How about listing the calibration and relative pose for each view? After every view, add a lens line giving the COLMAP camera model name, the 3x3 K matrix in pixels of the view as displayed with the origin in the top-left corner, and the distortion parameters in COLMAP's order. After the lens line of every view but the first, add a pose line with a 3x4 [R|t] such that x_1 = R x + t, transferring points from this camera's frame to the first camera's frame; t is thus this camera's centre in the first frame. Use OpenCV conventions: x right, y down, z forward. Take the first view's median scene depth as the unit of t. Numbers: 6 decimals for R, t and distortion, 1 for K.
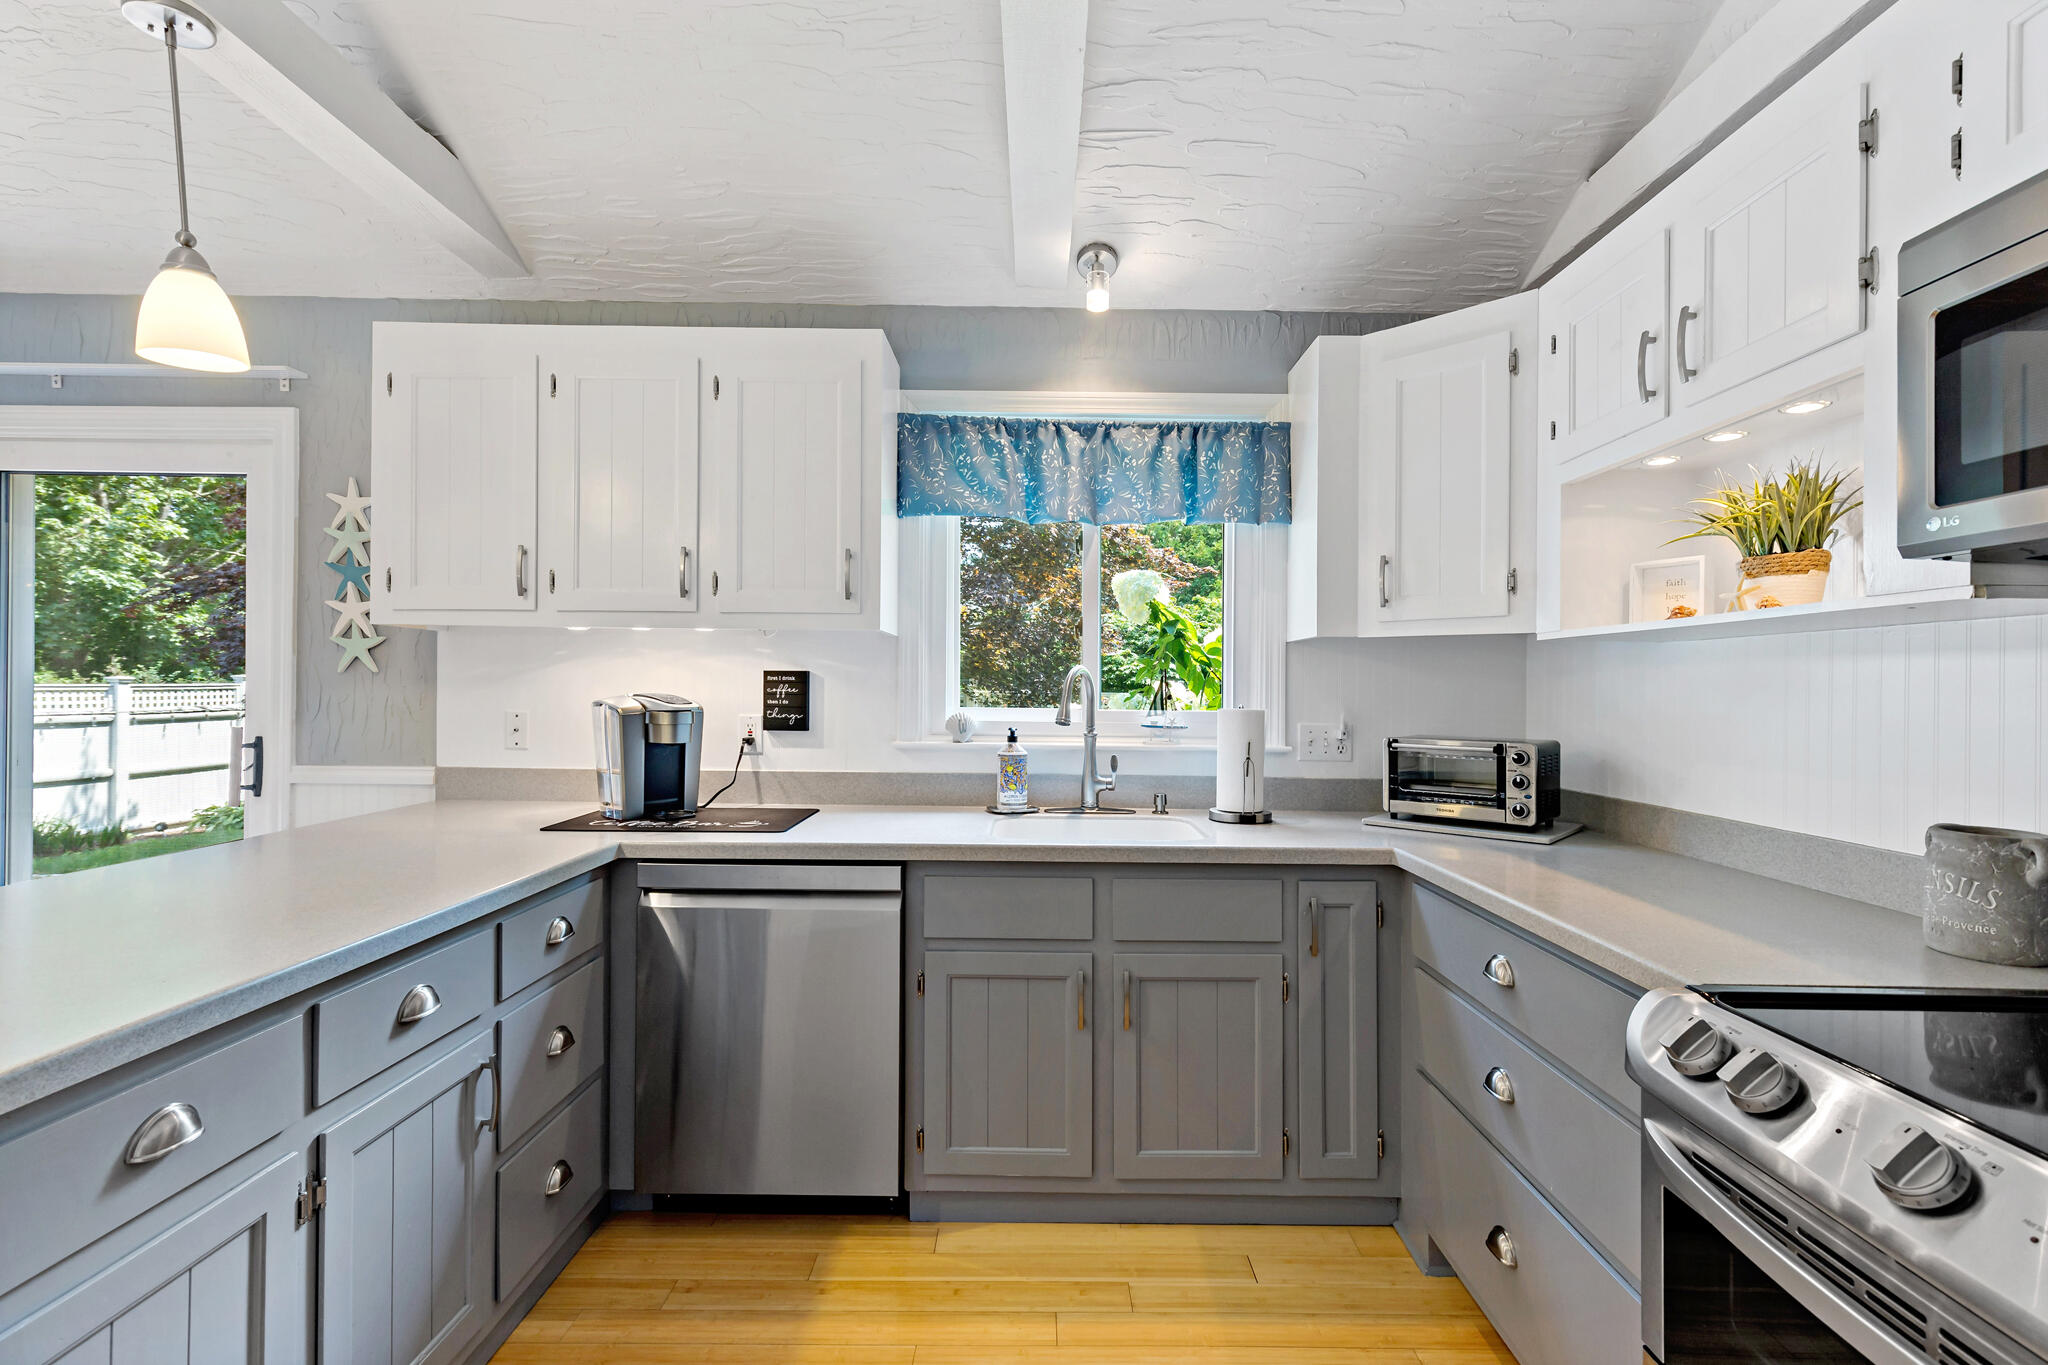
lens RADIAL K [[927.3, 0, 1040.5], [0, 927.3, 684.6], [0, 0, 1]] dist [0.004596, 0.000018]
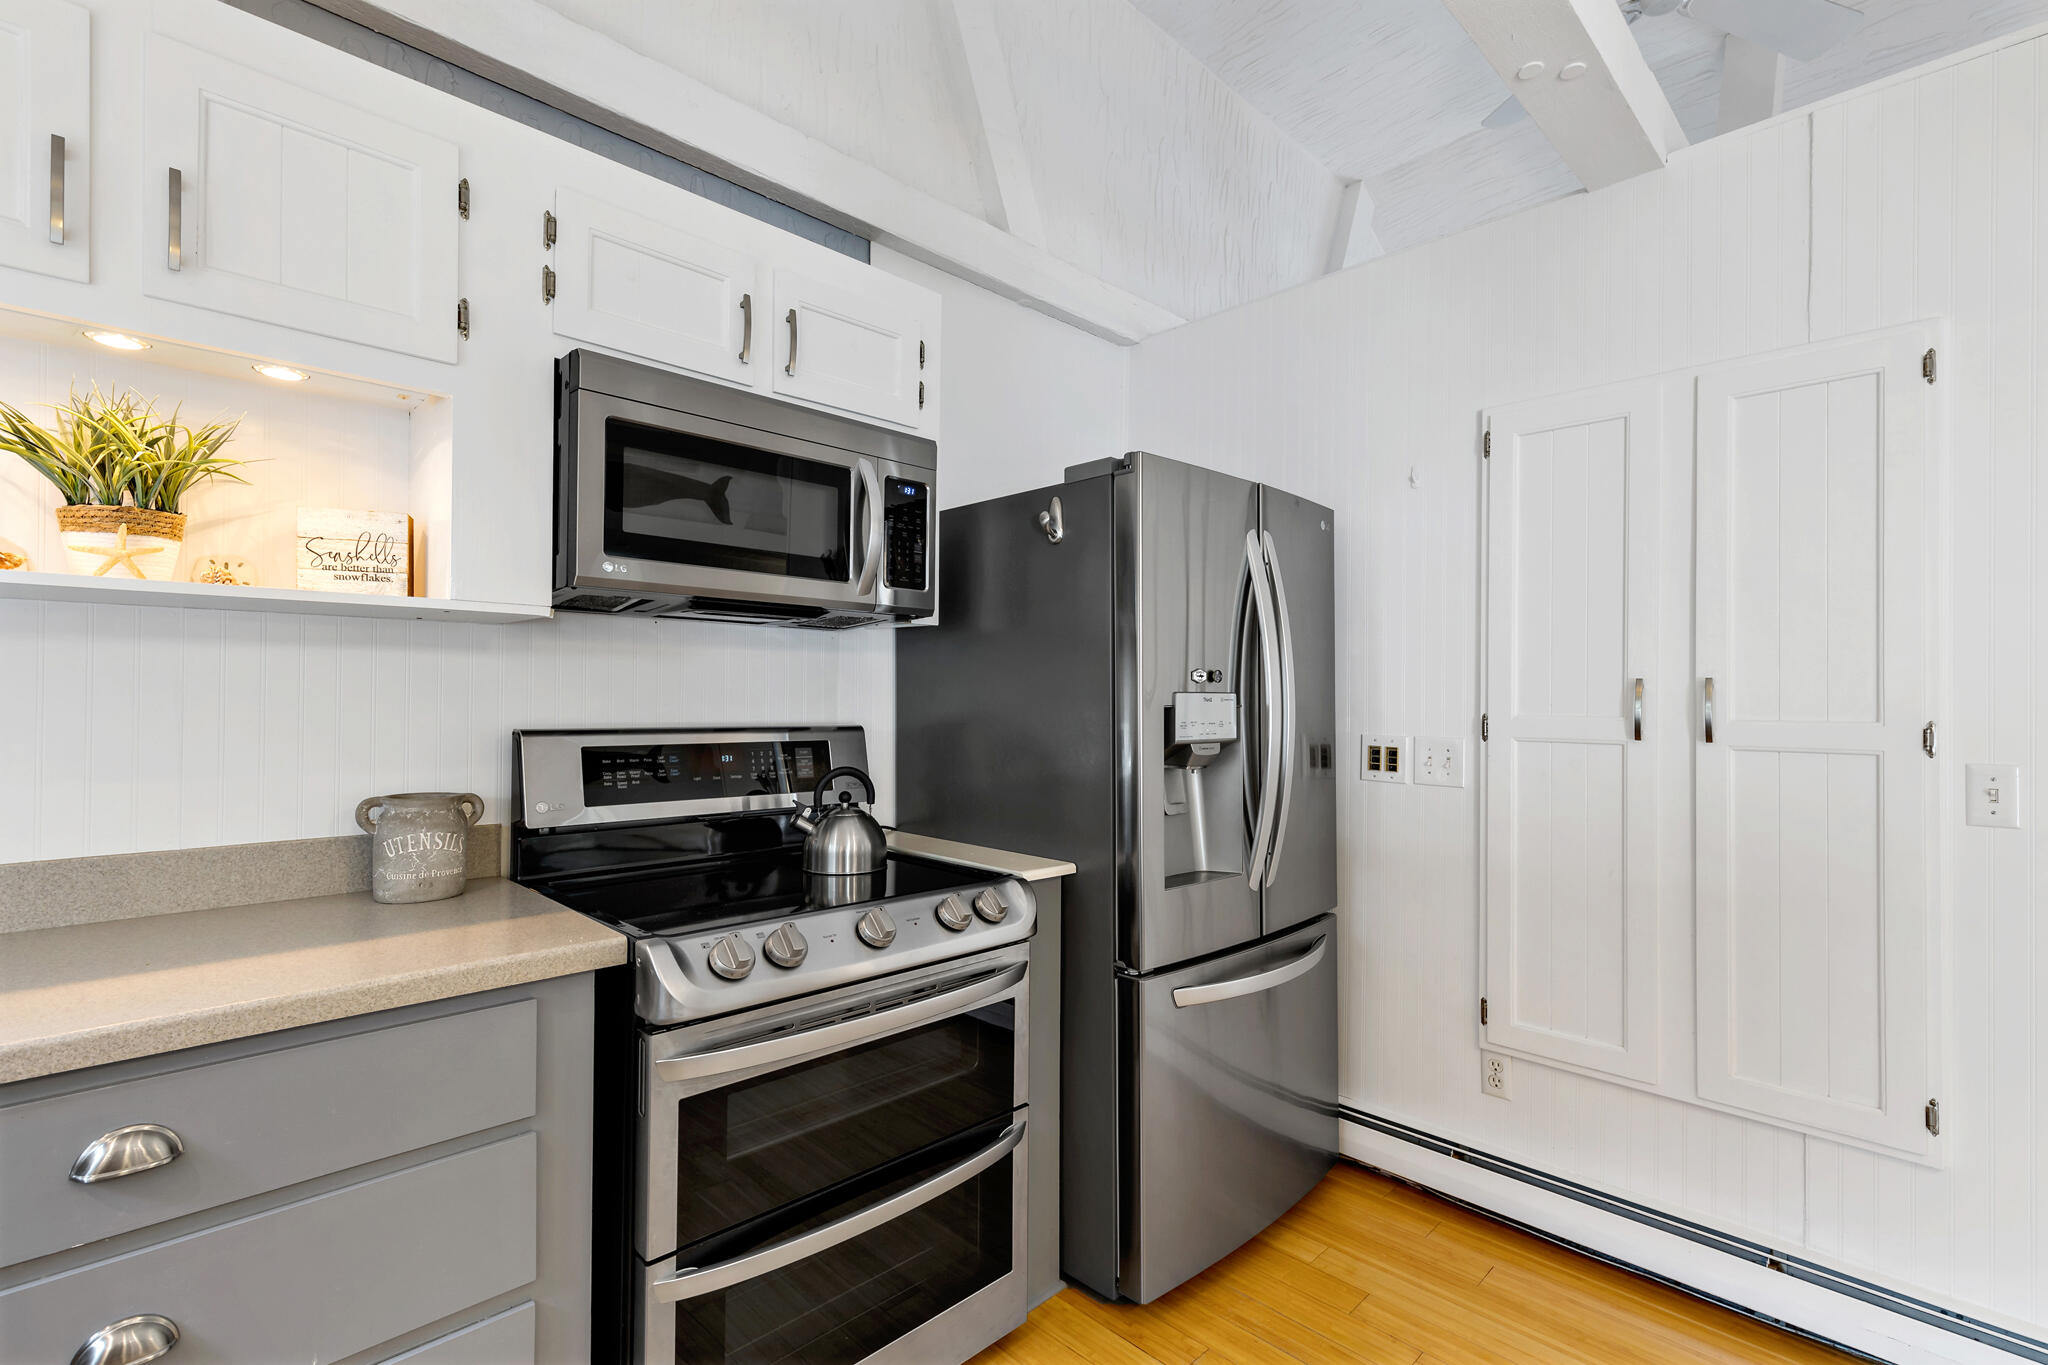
lens RADIAL K [[927.3, 0, 1040.5], [0, 927.3, 684.6], [0, 0, 1]] dist [0.004596, 0.000018]
pose [[-0.708216, -0.010272, 0.705921, -0.226085], [-0.020696, 0.999766, -0.006216, 0.001748], [-0.705693, -0.019012, -0.708263, 0.674448]]
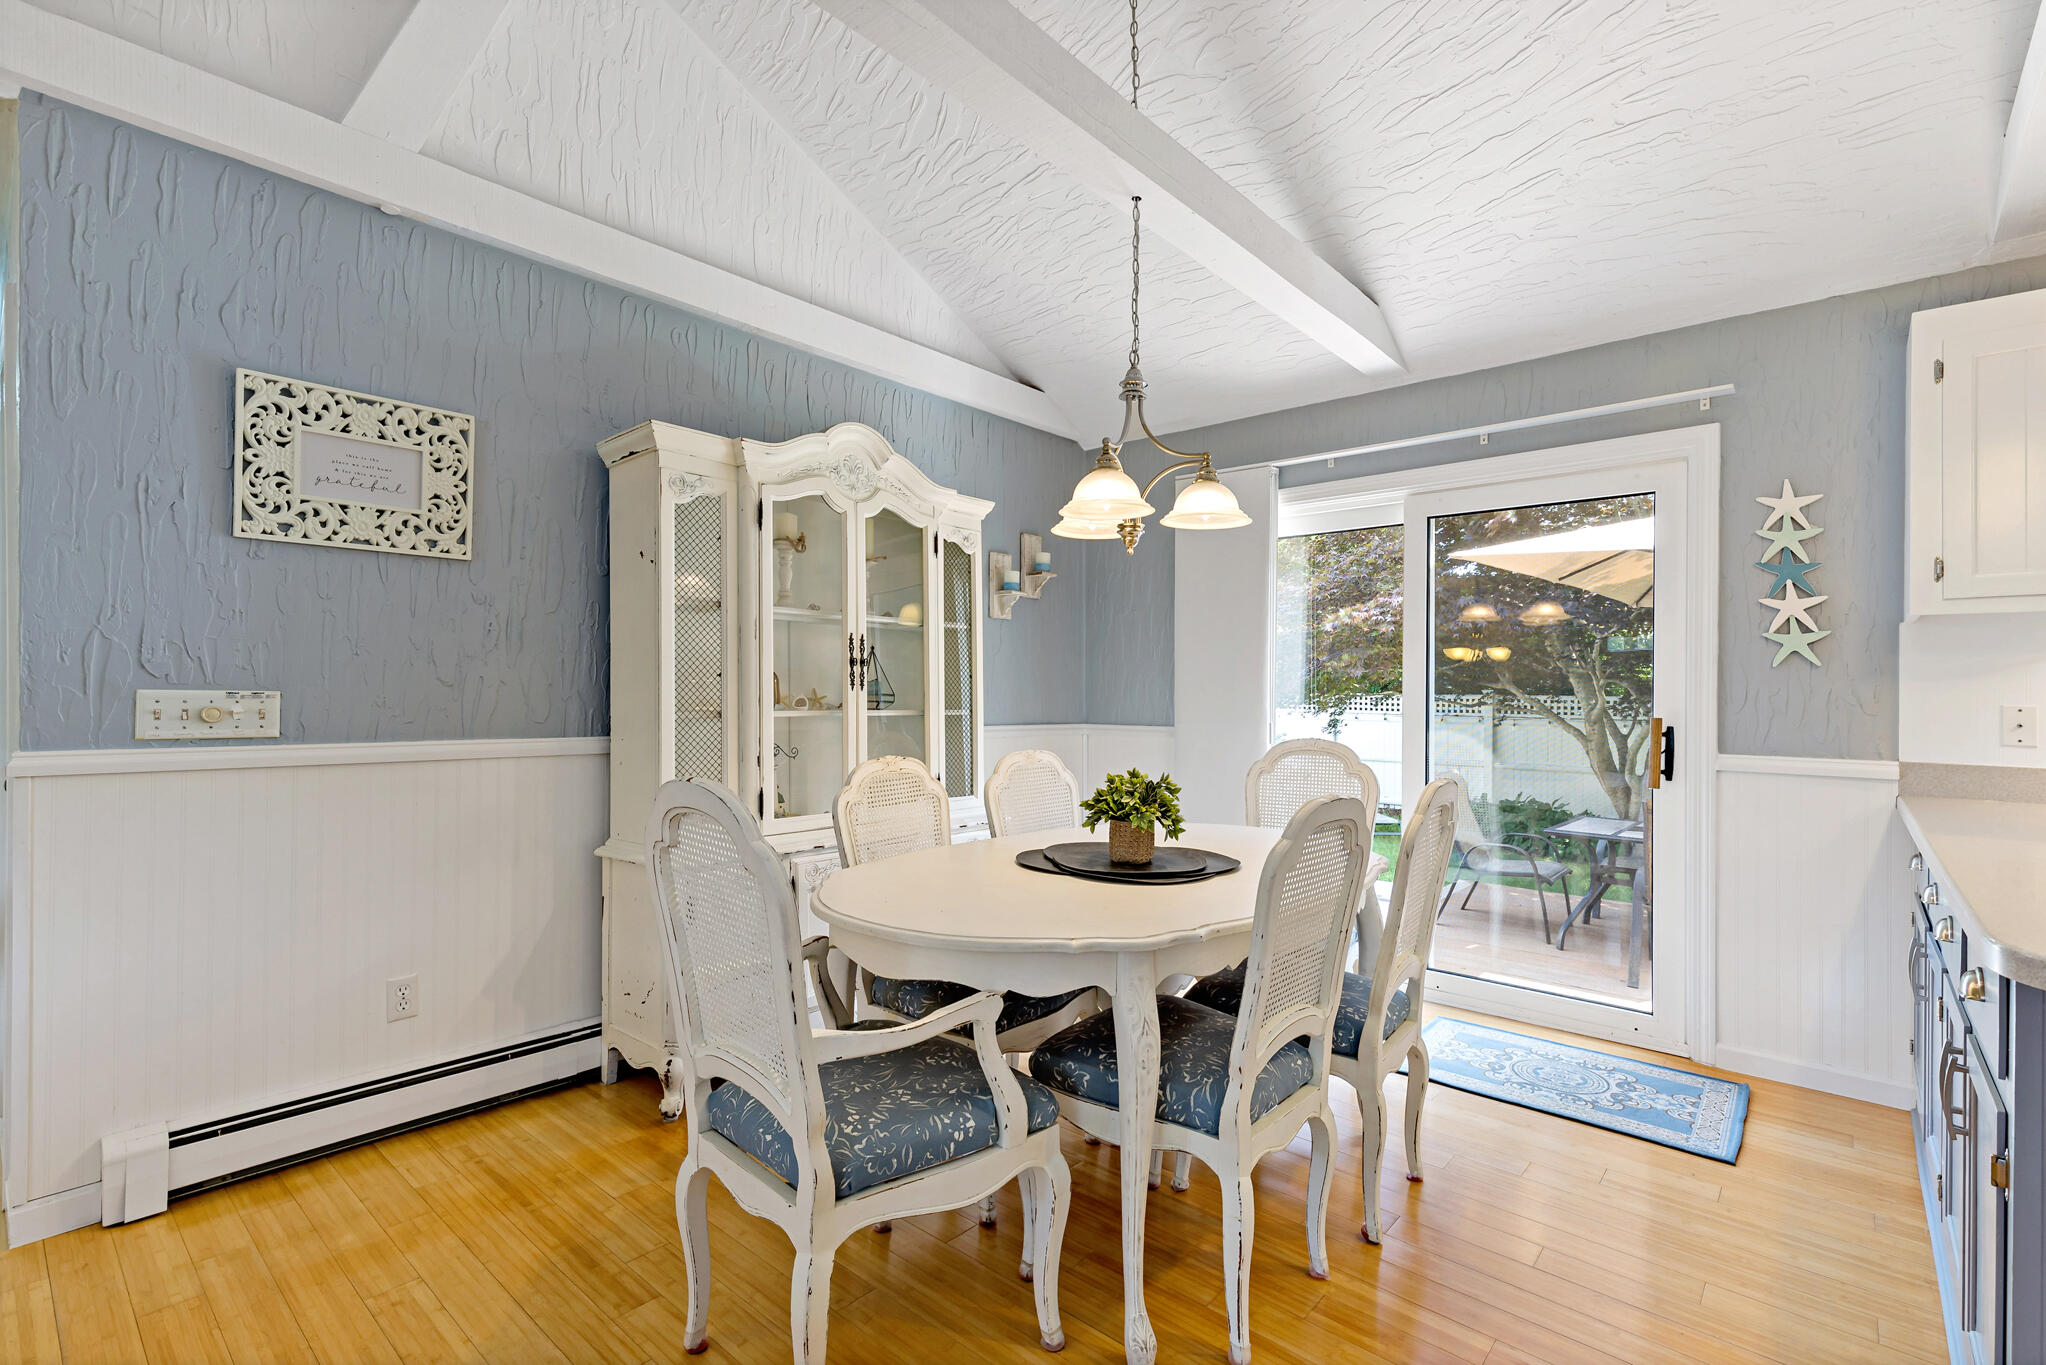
lens RADIAL K [[933.9, 0, 1036.0], [0, 933.9, 688.8], [0, 0, 1]] dist [0.007428, 0.000094]
pose [[0.755889, -0.003674, -0.654690, -0.756164], [-0.002253, 0.999964, -0.008212, 0.024326], [0.654696, 0.007683, 0.755853, -0.374139]]
